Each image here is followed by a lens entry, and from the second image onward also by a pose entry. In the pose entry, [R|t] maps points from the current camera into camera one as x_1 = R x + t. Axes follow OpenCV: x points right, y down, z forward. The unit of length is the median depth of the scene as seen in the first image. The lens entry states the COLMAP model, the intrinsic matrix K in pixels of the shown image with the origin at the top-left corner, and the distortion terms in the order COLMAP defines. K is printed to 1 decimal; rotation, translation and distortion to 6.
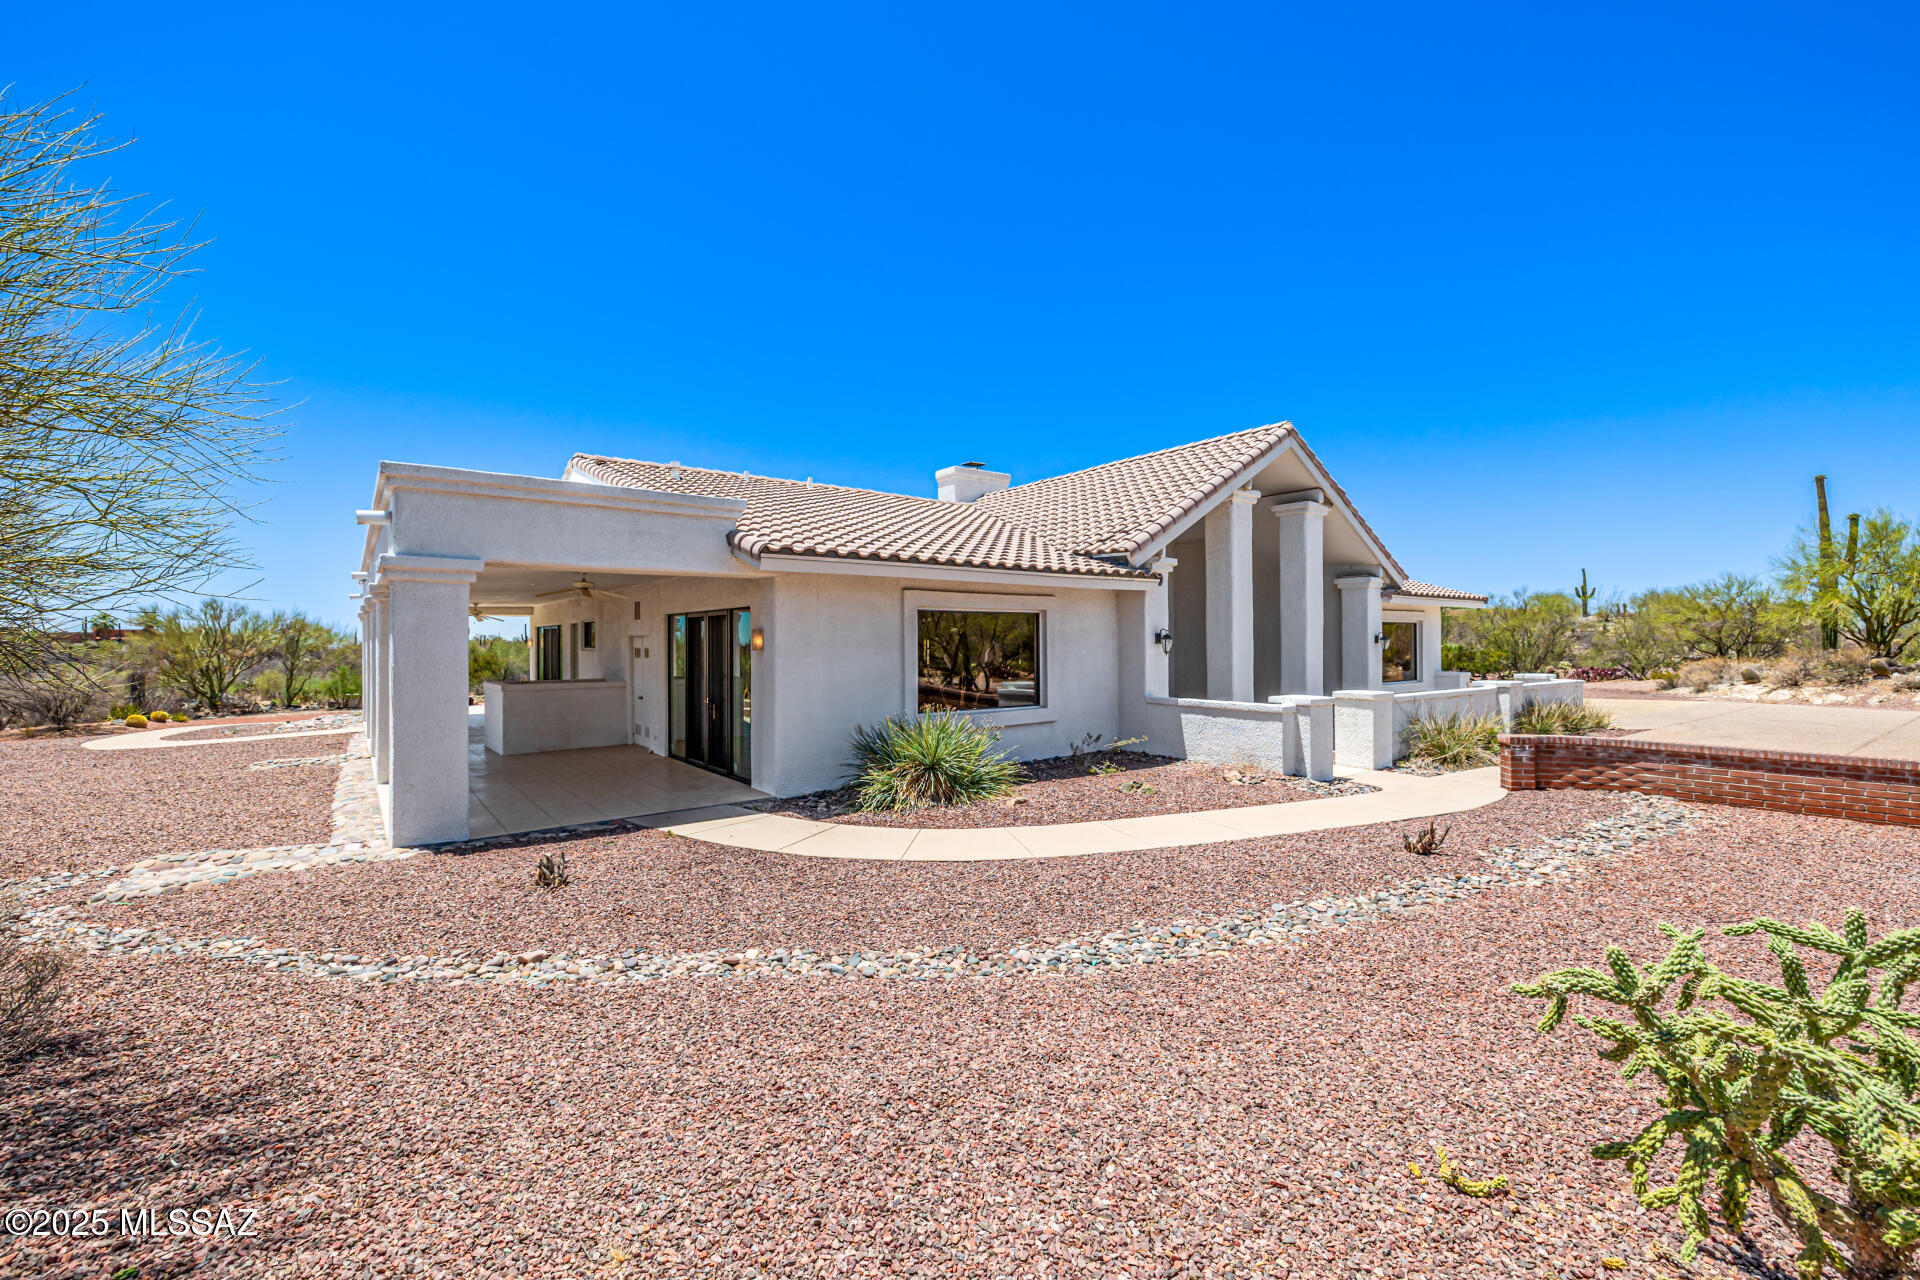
lens RADIAL K [[812.0, 0, 967.5], [0, 812.0, 641.9], [0, 0, 1]] dist [0.000188, 0.000933]
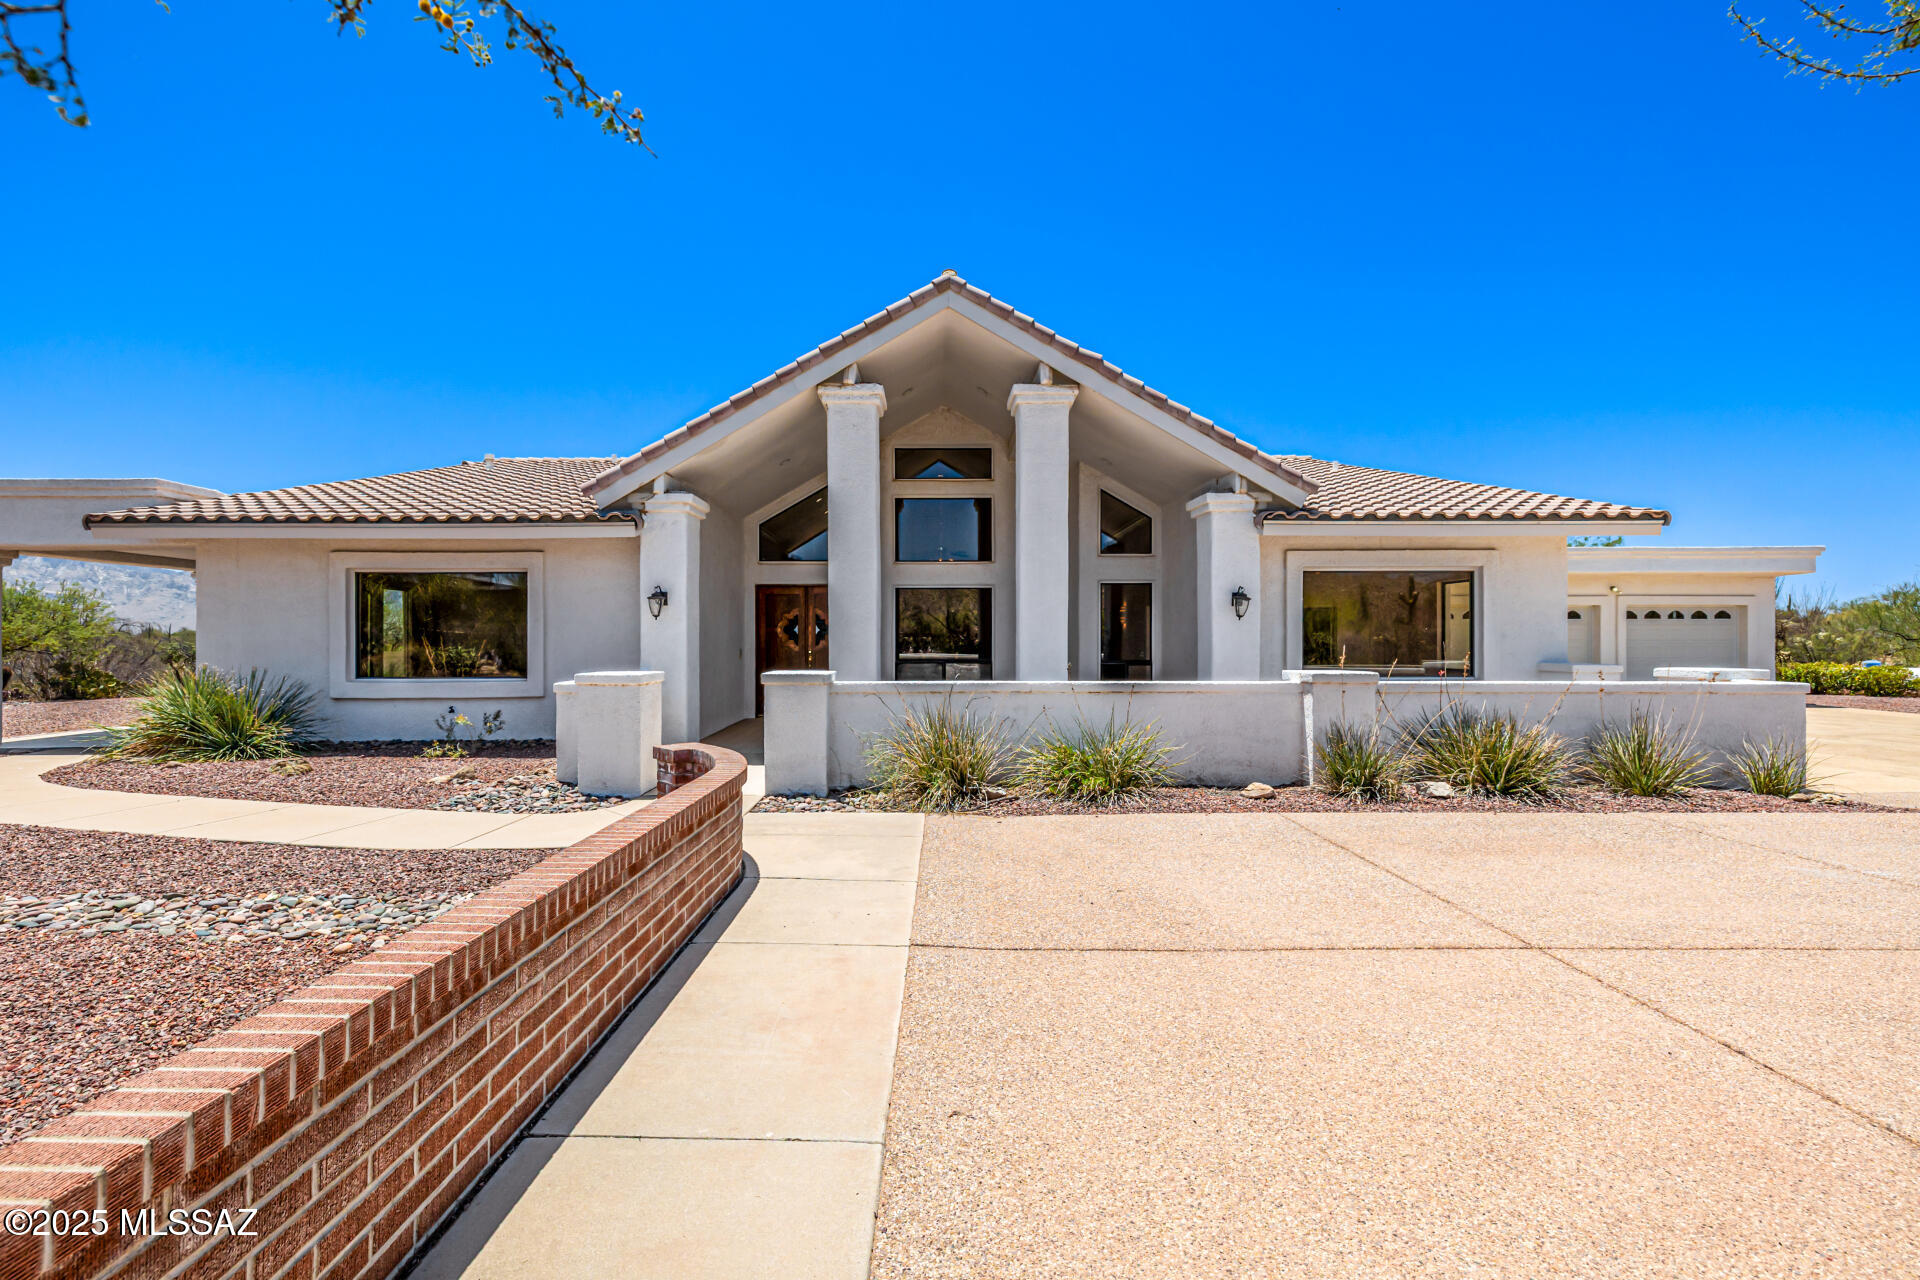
lens RADIAL K [[841.8, 0, 951.6], [0, 841.8, 634.9], [0, 0, 1]] dist [-0.005023, -0.000131]
pose [[0.803459, 0.001003, -0.595360, 0.813364], [0.001370, 0.999993, 0.003533, 0.024824], [0.595359, -0.003654, 0.803451, 0.450758]]
